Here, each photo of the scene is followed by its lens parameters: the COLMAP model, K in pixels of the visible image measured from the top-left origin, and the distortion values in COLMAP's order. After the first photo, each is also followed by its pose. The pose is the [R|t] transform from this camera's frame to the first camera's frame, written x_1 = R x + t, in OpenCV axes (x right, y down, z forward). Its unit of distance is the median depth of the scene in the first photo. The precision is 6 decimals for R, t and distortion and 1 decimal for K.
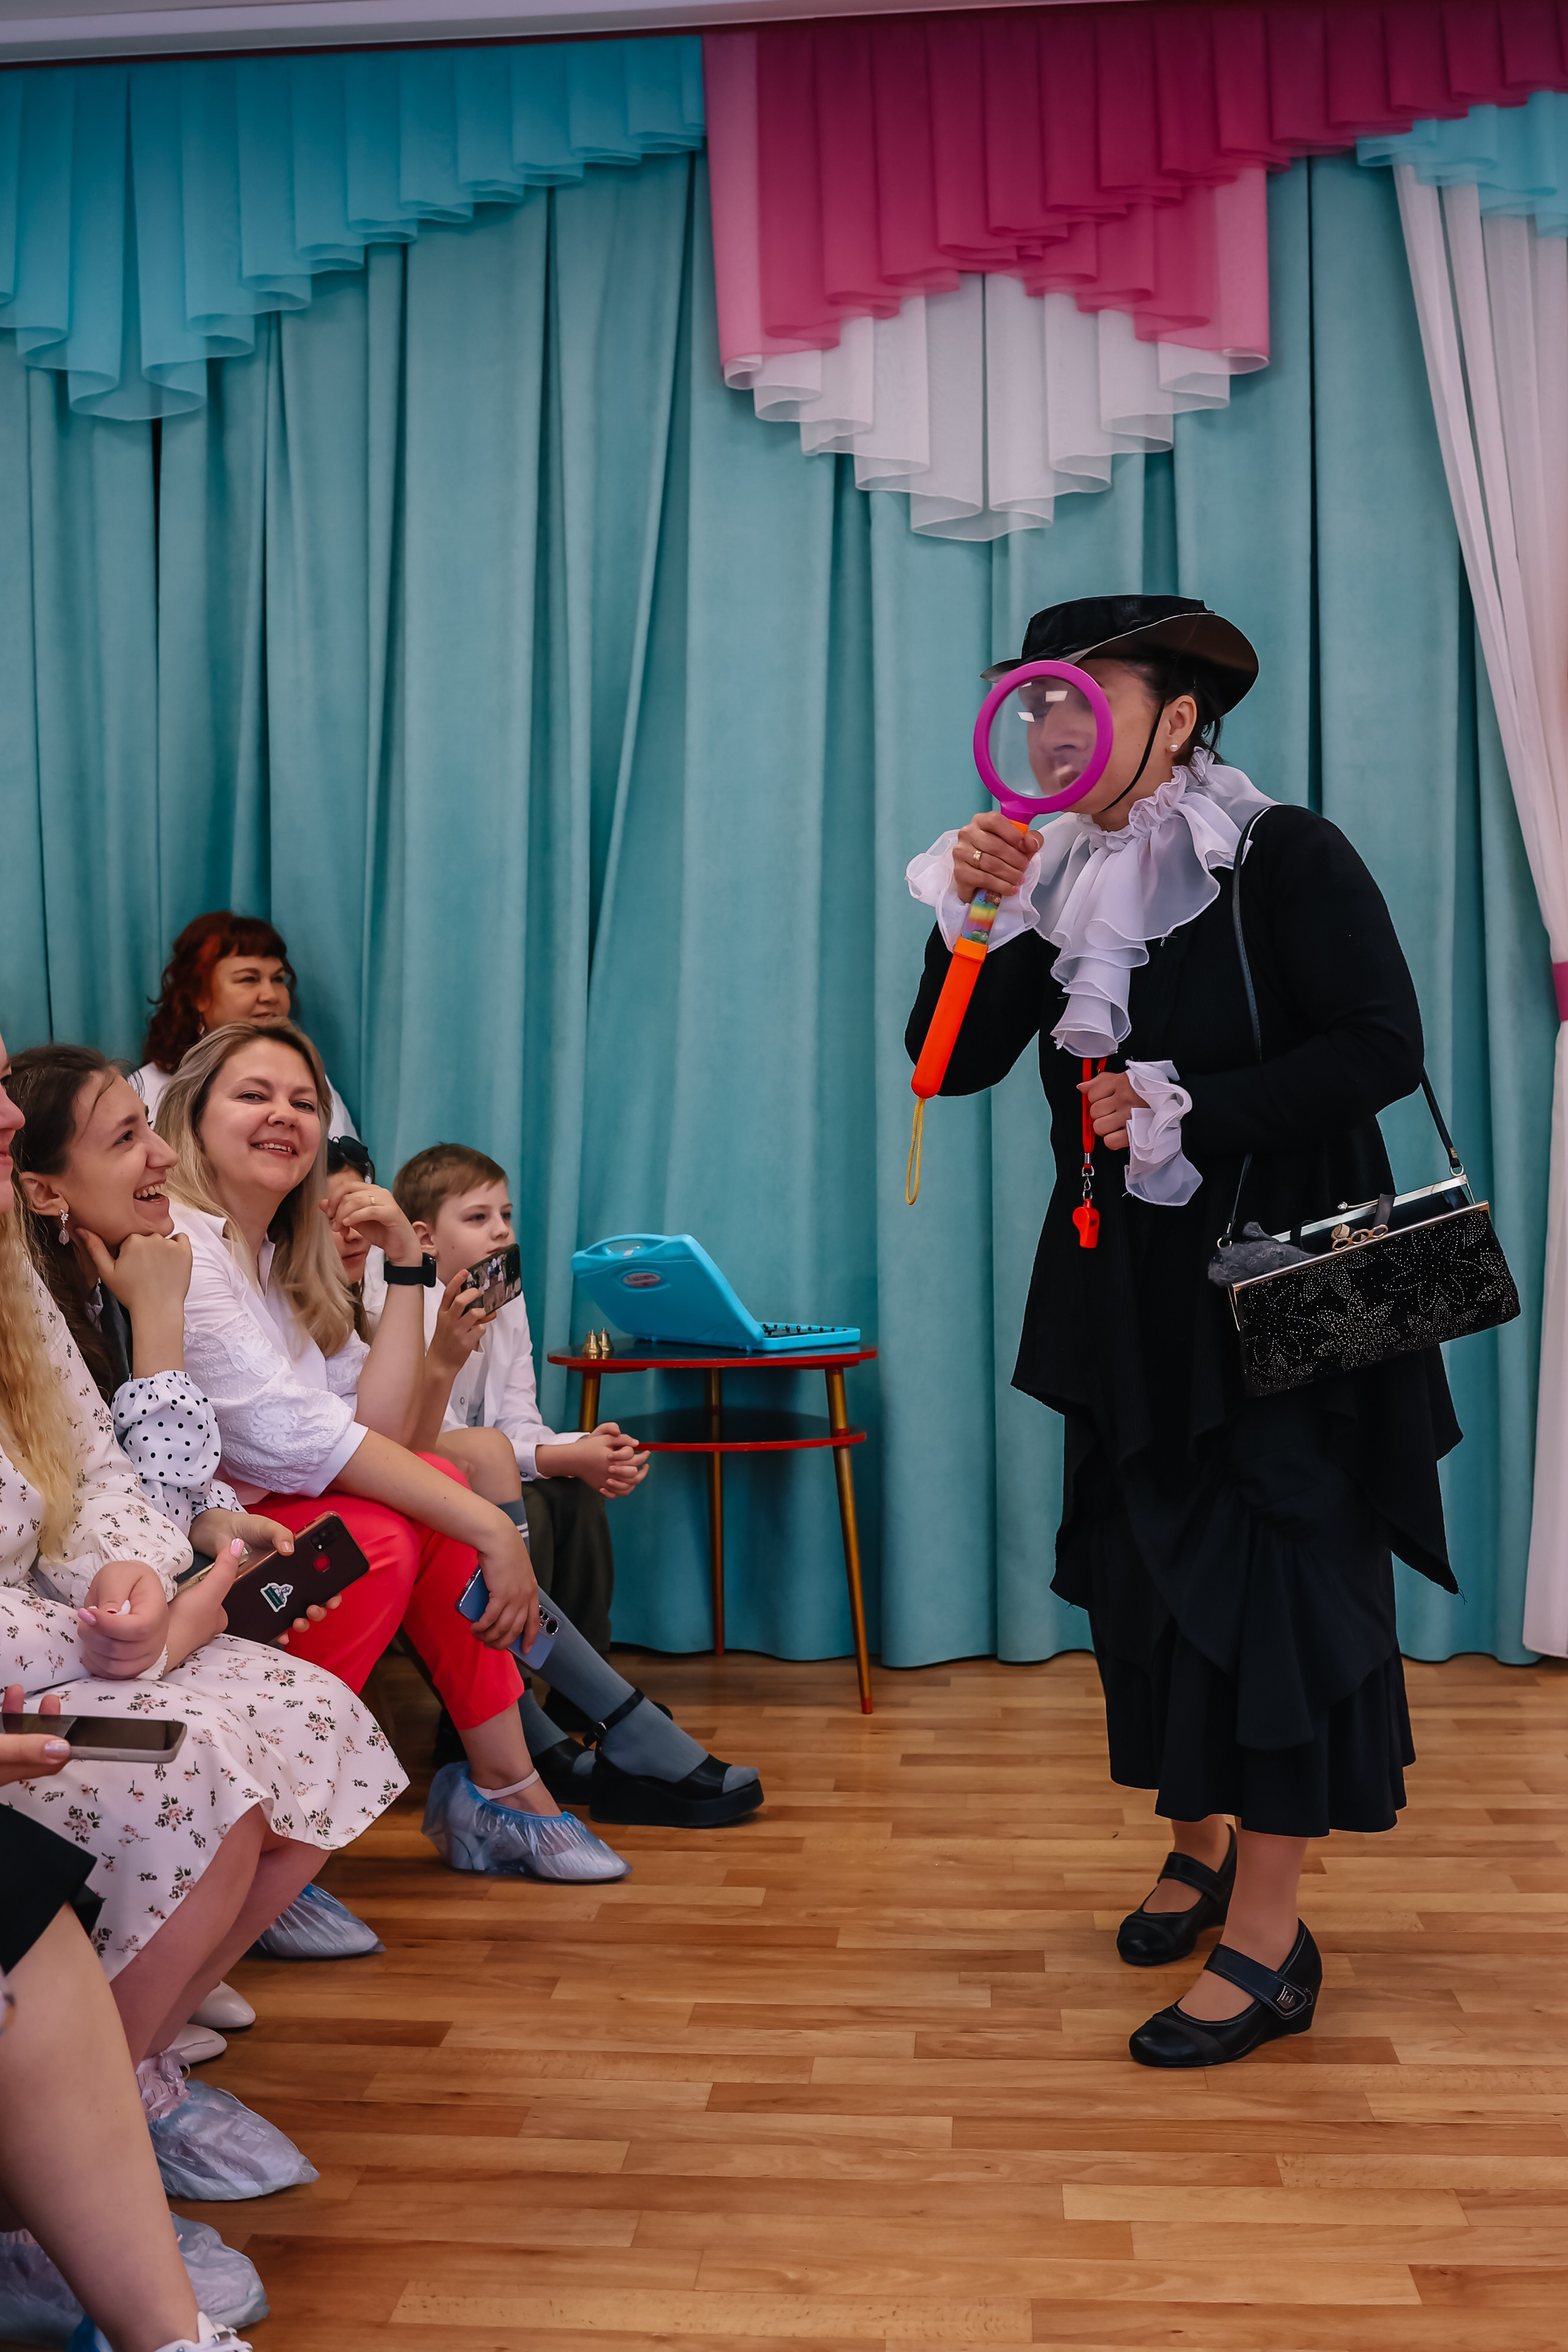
lens RADIAL K [[2334.5, 0, 783.5], [0, 2334.5, 1171.1], [0, 0, 1]] dist [-0.051556, 0.000000]
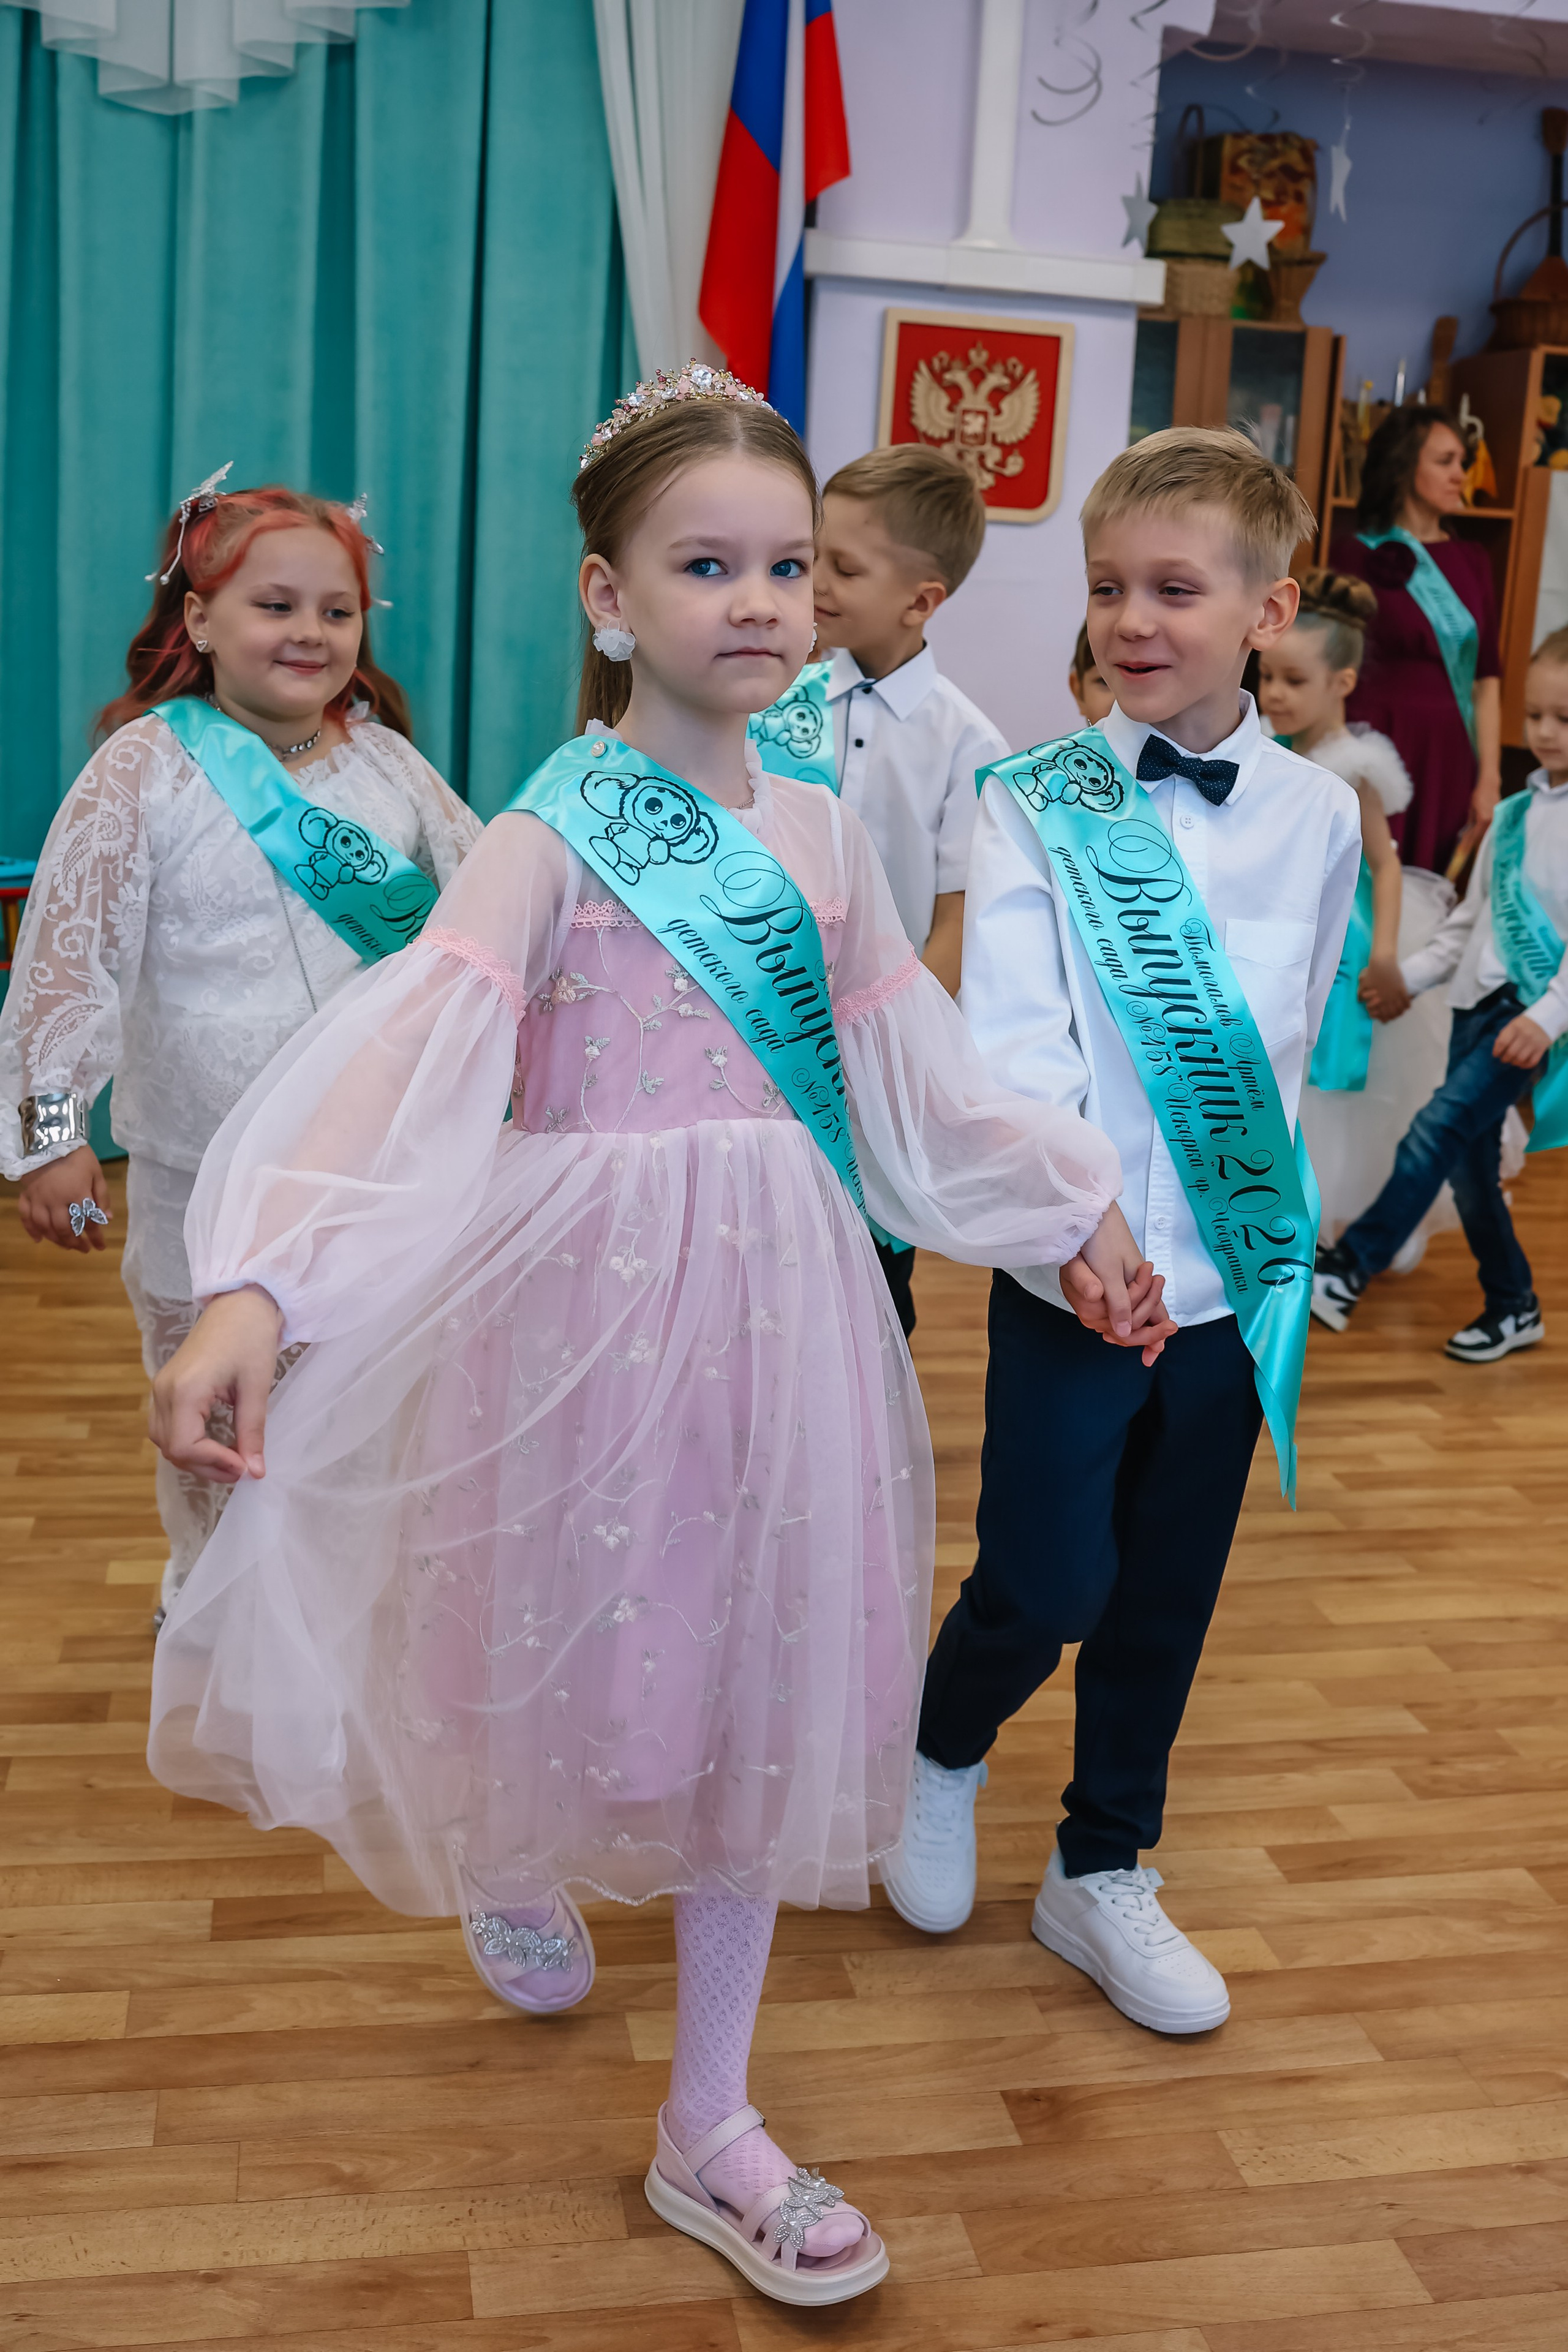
lens RADIAL K [[2334.5, 0, 783.7], [0, 2334.5, 1198.7], [0, 0, 1]] dist [-0.051556, 0.000000]
pose [[0.959259, -0.000985, 0.282527, 0.059278], [-0.065289, 0.972154, 0.225065, -0.047605], [-0.274882, -0.234341, 0.932483, -0.159674]]
